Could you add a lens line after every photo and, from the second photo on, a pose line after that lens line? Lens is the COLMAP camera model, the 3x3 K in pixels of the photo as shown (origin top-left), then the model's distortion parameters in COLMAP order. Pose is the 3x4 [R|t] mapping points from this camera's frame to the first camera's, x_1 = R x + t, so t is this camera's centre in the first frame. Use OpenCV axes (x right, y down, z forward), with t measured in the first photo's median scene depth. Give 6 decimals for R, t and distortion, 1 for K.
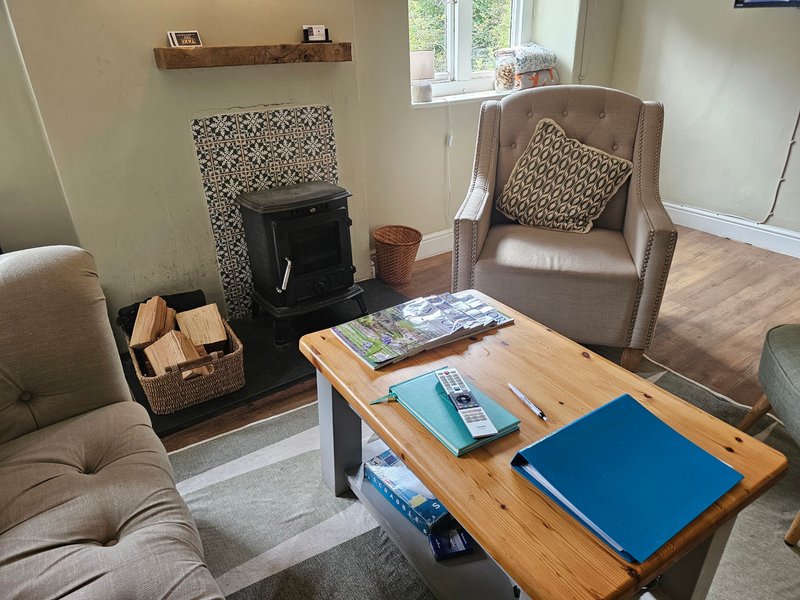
lens RADIAL K [[530.1, 0, 405.4], [0, 530.1, 306.3], [0, 0, 1]] dist [0.070912, -0.085376]
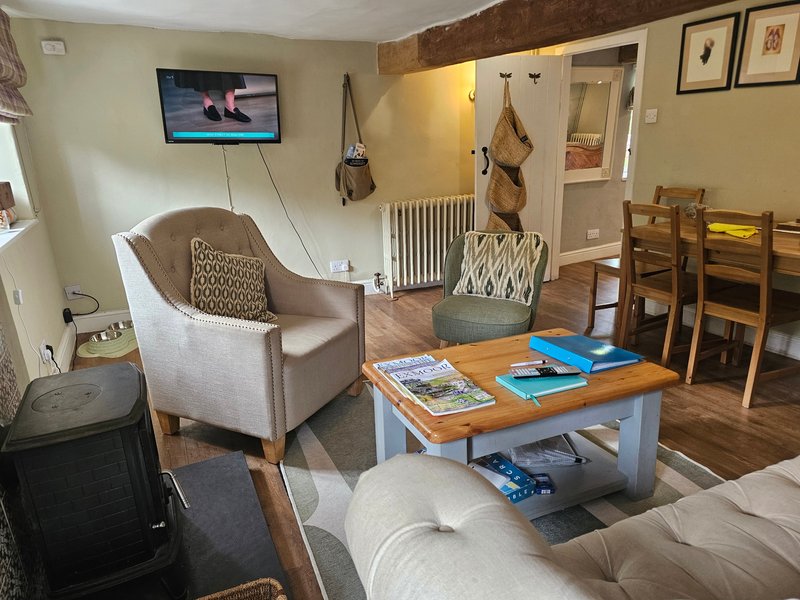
lens RADIAL K [[530.1, 0, 405.4], [0, 530.1, 306.3], [0, 0, 1]] dist [0.070912, -0.085376]
pose [[0.128075, -0.251275, 0.959405, -0.734892], [0.456513, 0.873732, 0.167895, -0.230545], [-0.880450, 0.416477, 0.226613, 0.481190]]
